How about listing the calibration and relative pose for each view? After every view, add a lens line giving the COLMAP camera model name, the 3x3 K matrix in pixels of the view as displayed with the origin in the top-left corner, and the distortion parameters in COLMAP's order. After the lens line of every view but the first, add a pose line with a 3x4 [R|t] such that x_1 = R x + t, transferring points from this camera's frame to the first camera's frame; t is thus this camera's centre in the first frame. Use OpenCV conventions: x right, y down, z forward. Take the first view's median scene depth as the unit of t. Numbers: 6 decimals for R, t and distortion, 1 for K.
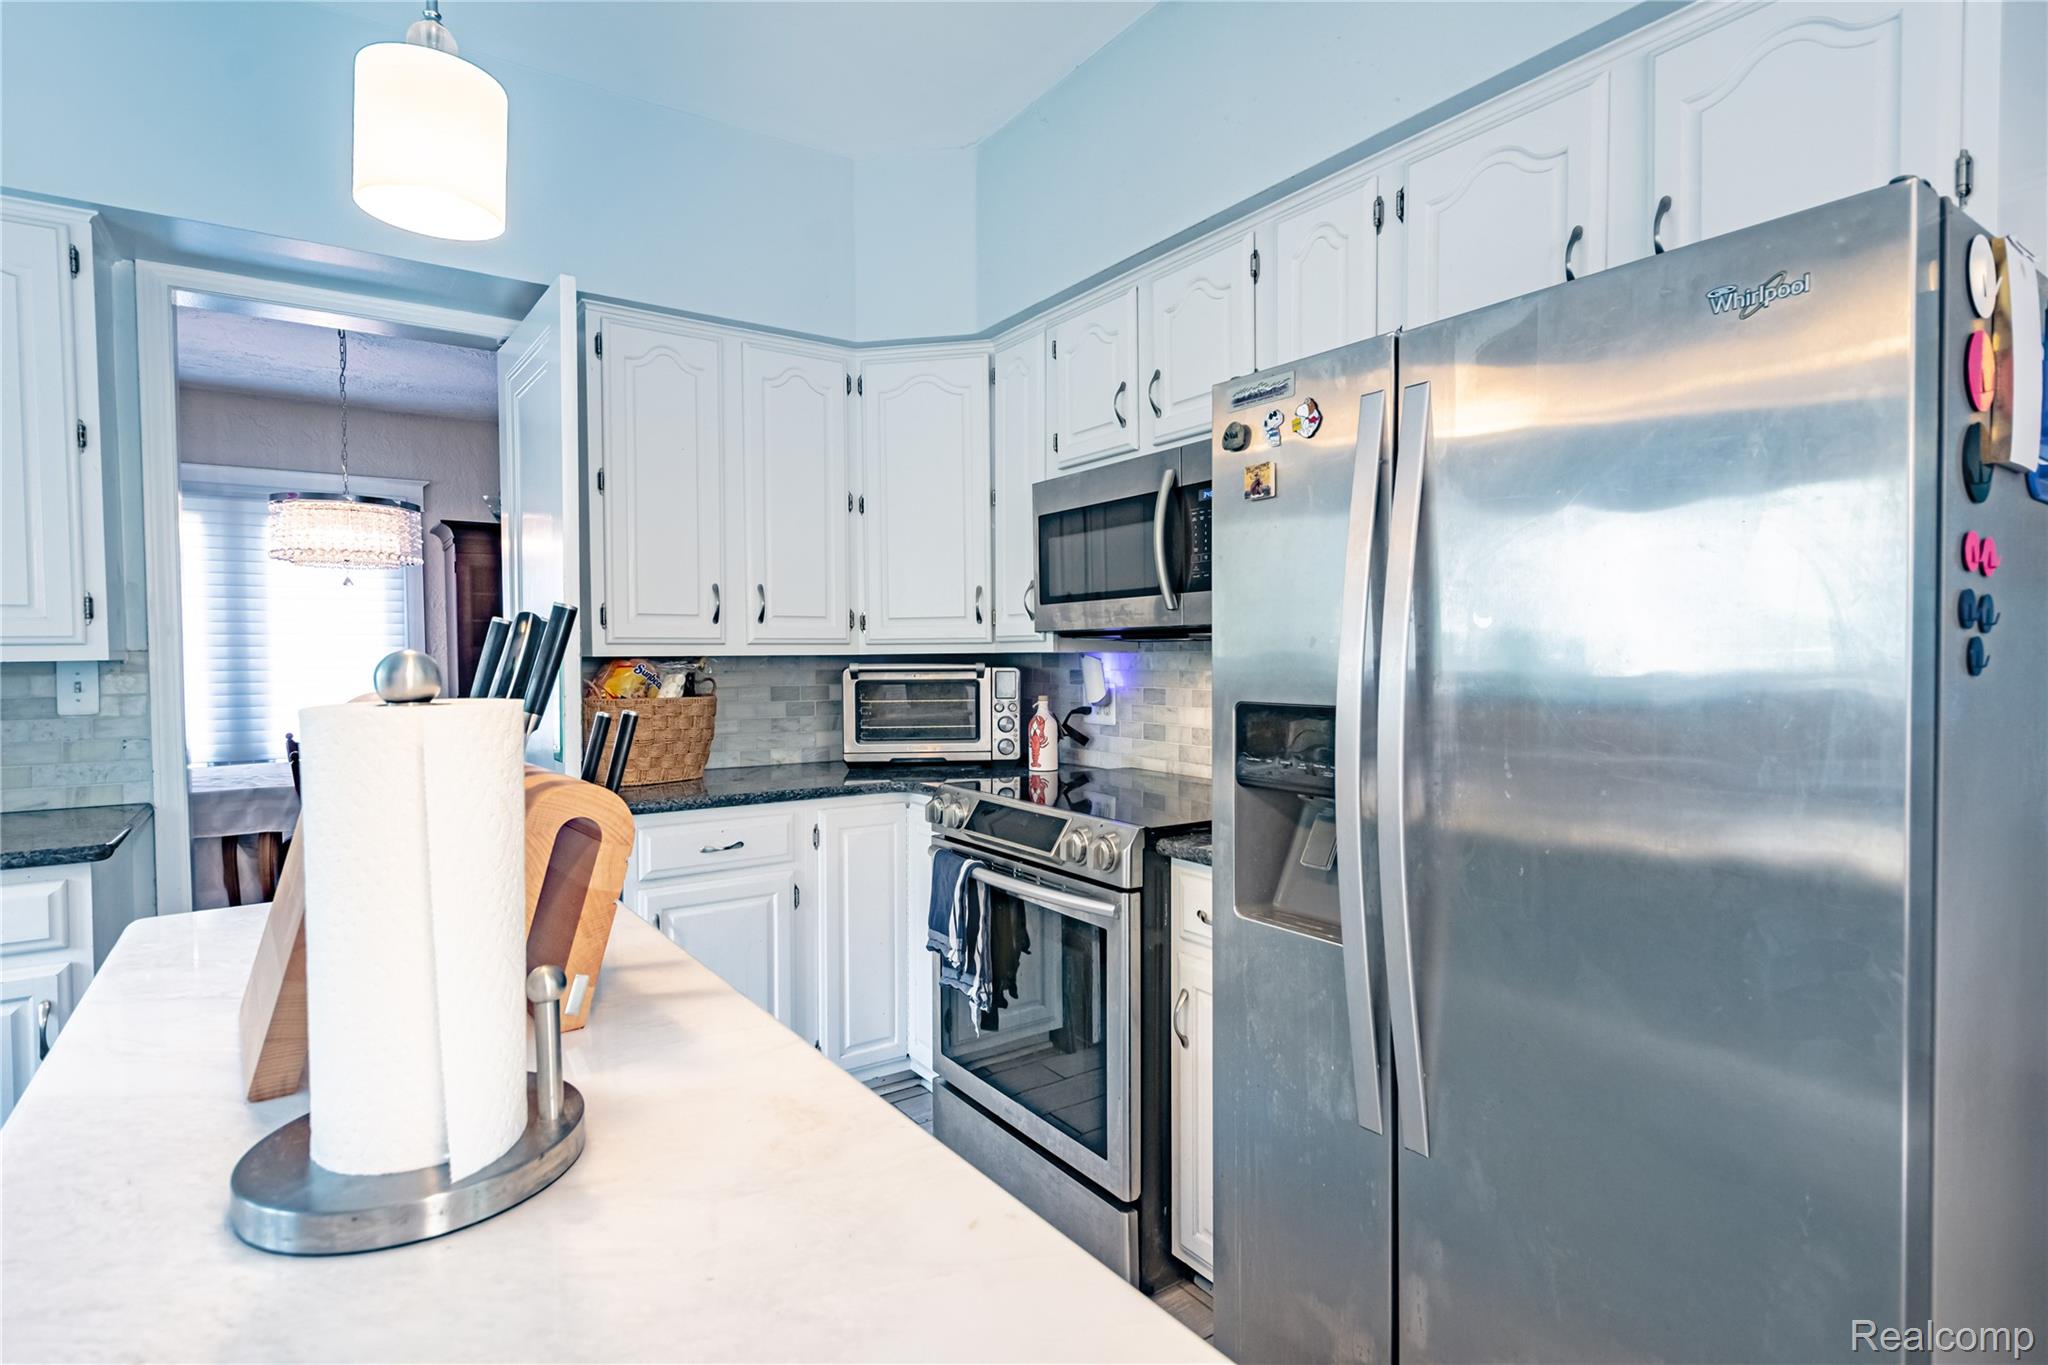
lens RADIAL K [[1040.6, 0, 1024.0], [0, 1040.6, 682.5], [0, 0, 1]] dist [0.001512, 0.000035]
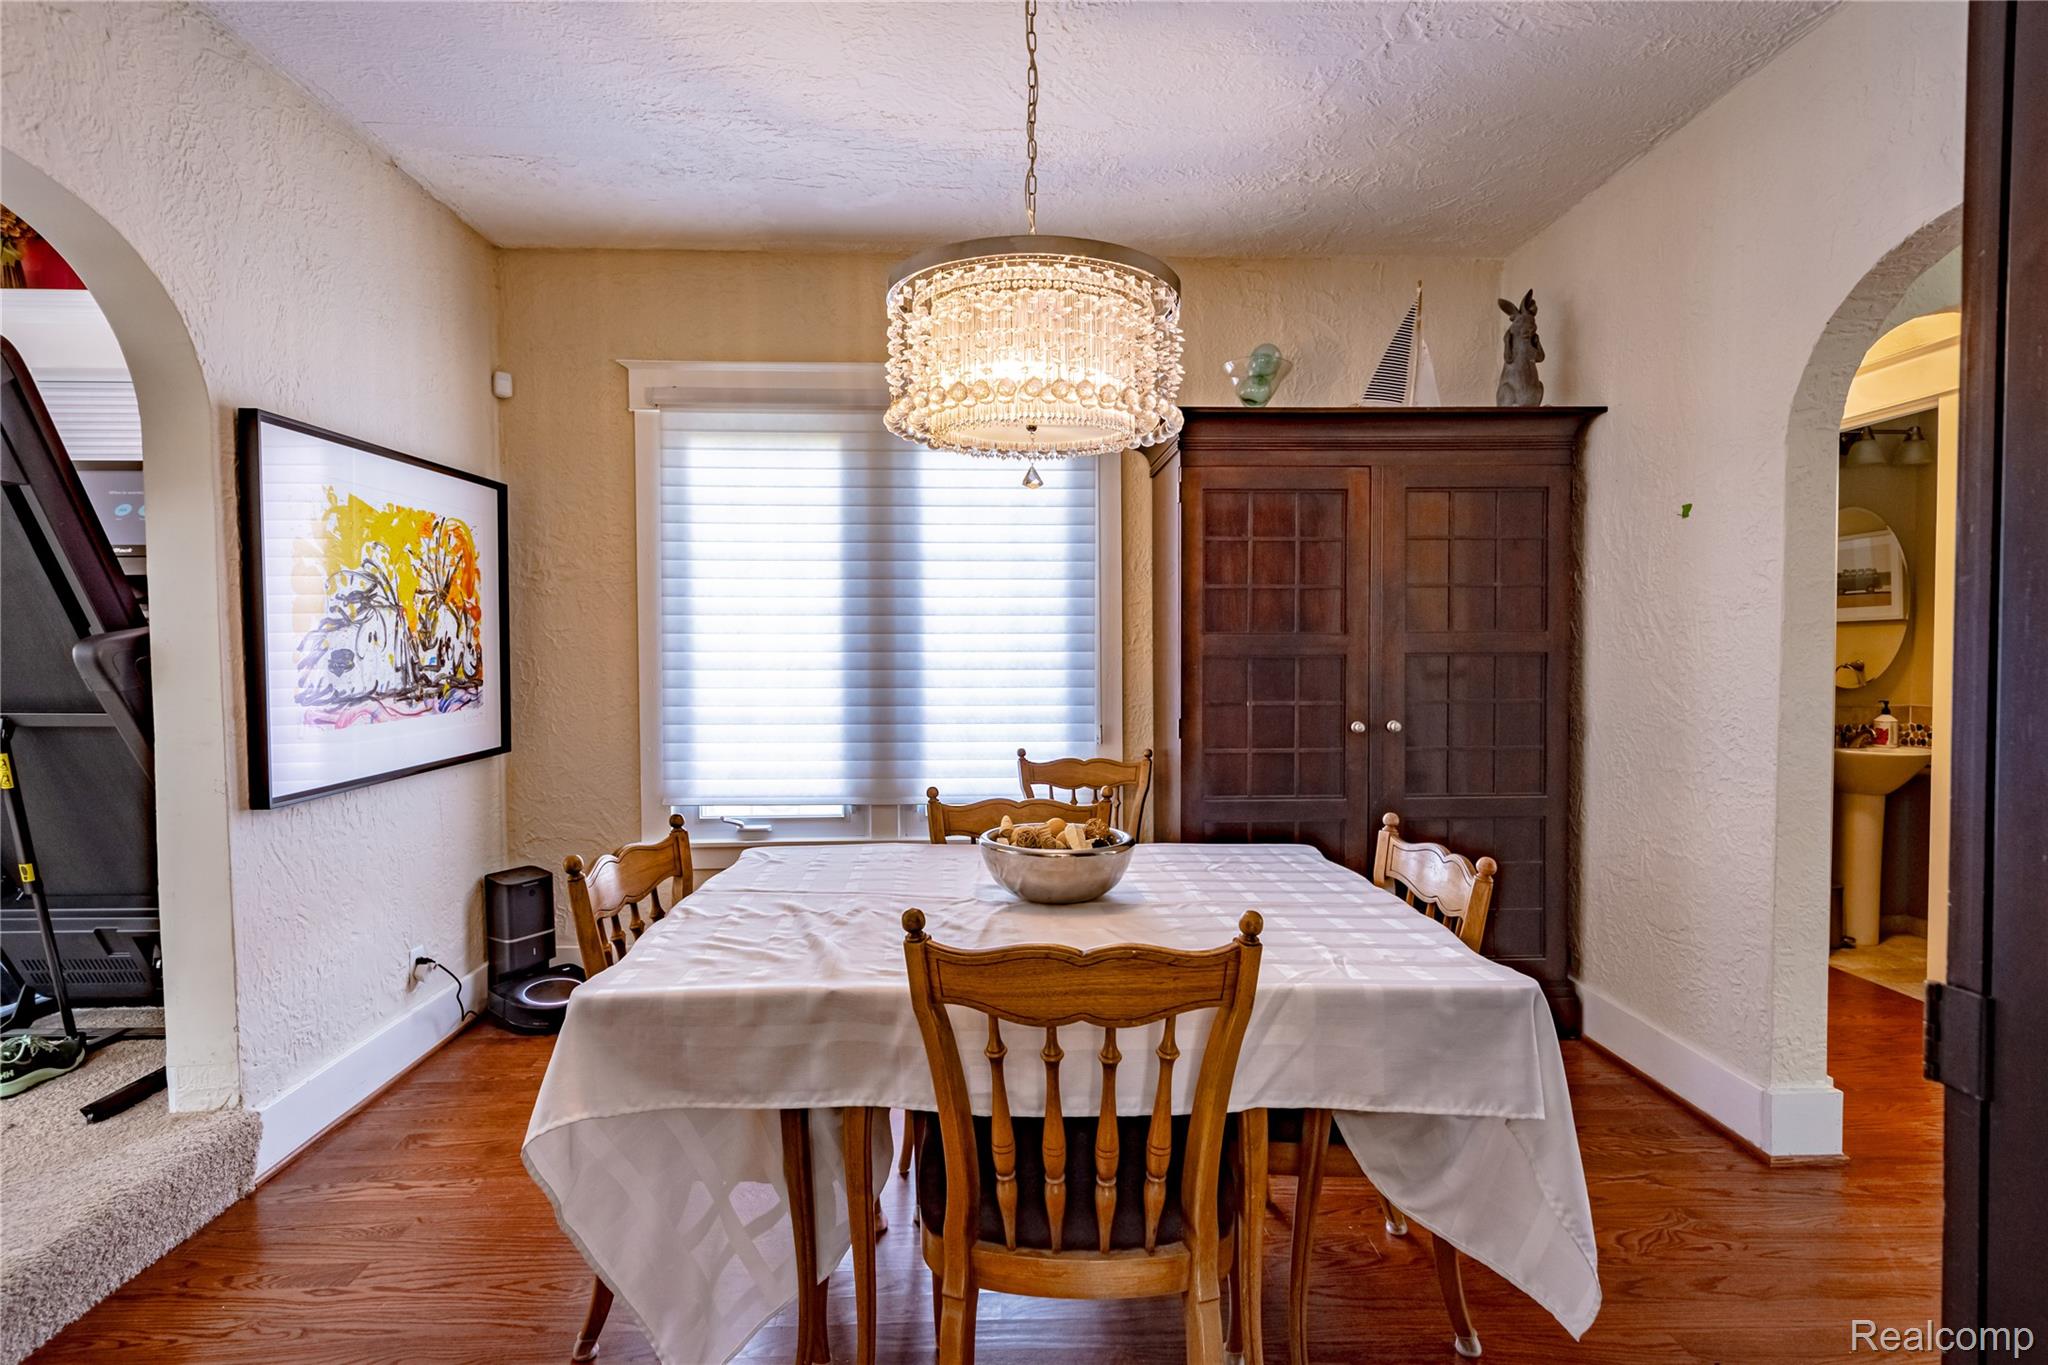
lens RADIAL K [[1040.6, 0, 1024.0], [0, 1040.6, 682.5], [0, 0, 1]] dist [0.001512, 0.000035]
pose [[0.847370, 0.015209, -0.530784, -0.436701], [-0.012830, 0.999884, 0.008167, -0.015238], [0.530847, -0.000110, 0.847468, 0.656212]]
